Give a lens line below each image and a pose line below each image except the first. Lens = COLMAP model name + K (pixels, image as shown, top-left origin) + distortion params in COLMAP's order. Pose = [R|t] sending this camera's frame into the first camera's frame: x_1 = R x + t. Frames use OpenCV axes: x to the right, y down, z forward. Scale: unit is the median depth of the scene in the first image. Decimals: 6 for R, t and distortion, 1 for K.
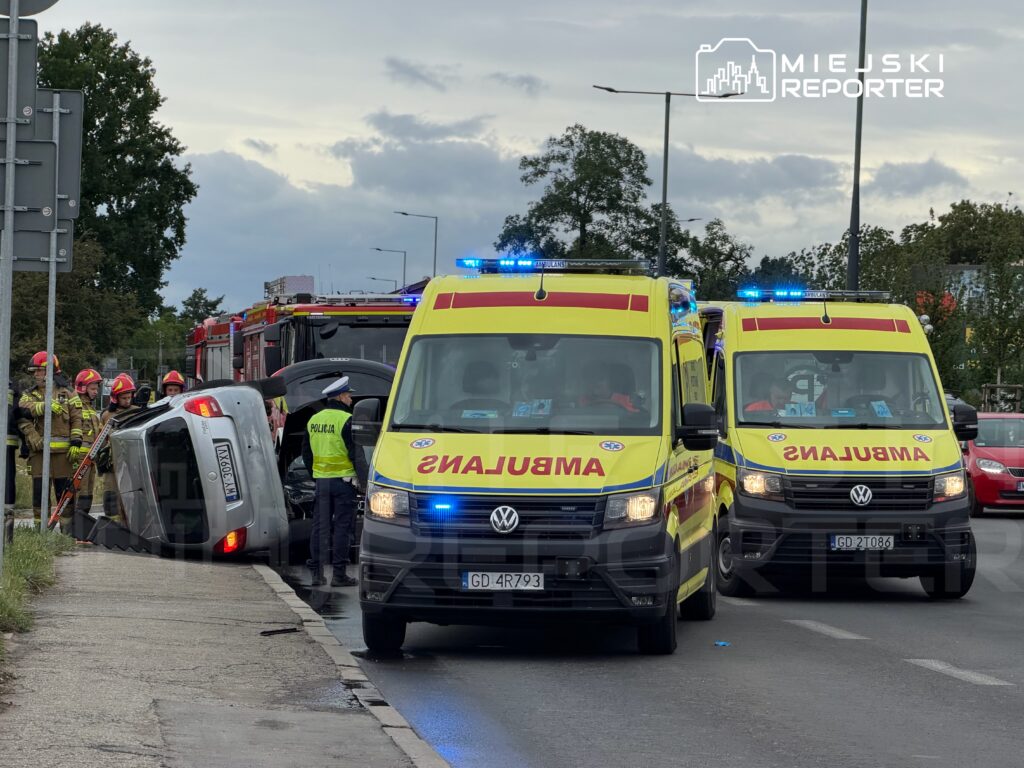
lens RADIAL K [[3544.4, 0, 512.0], [0, 3544.4, 384.0], [0, 0, 1]] dist [0.190172, 1.478701]
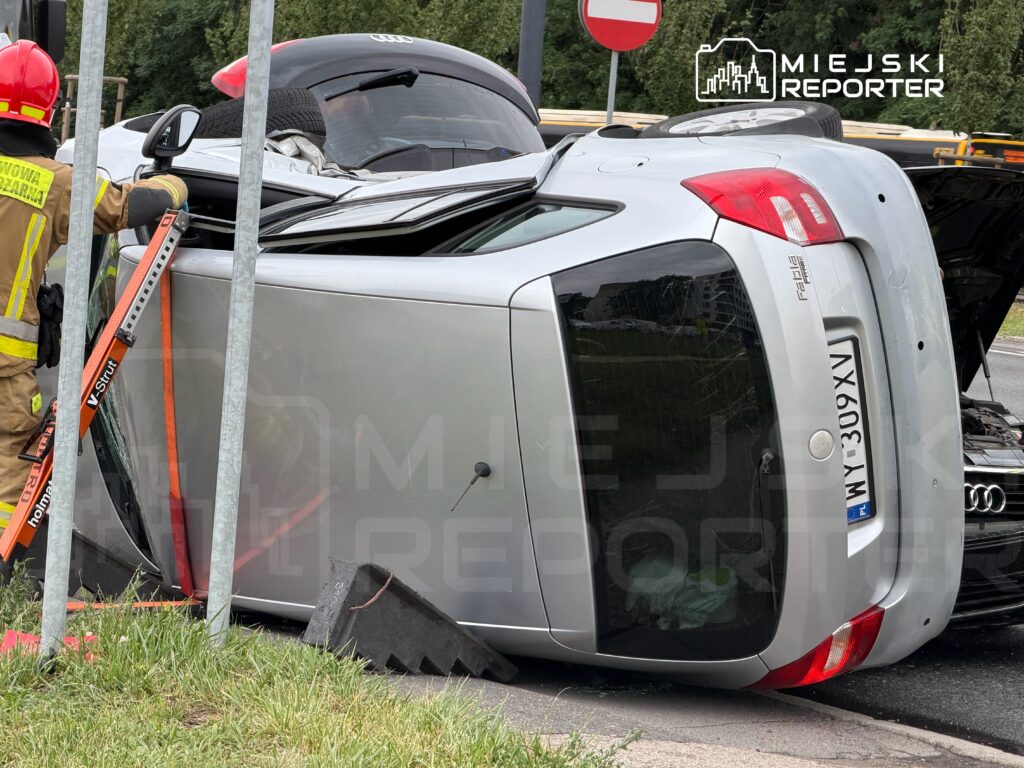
lens RADIAL K [[3320.2, 0, 512.0], [0, 3320.2, 384.0], [0, 0, 1]] dist [0.143828, 0.917870]
pose [[0.873291, -0.001886, 0.487196, -0.241896], [-0.046672, 0.995070, 0.087510, -0.002149], [-0.484959, -0.099160, 0.868897, 0.770033]]
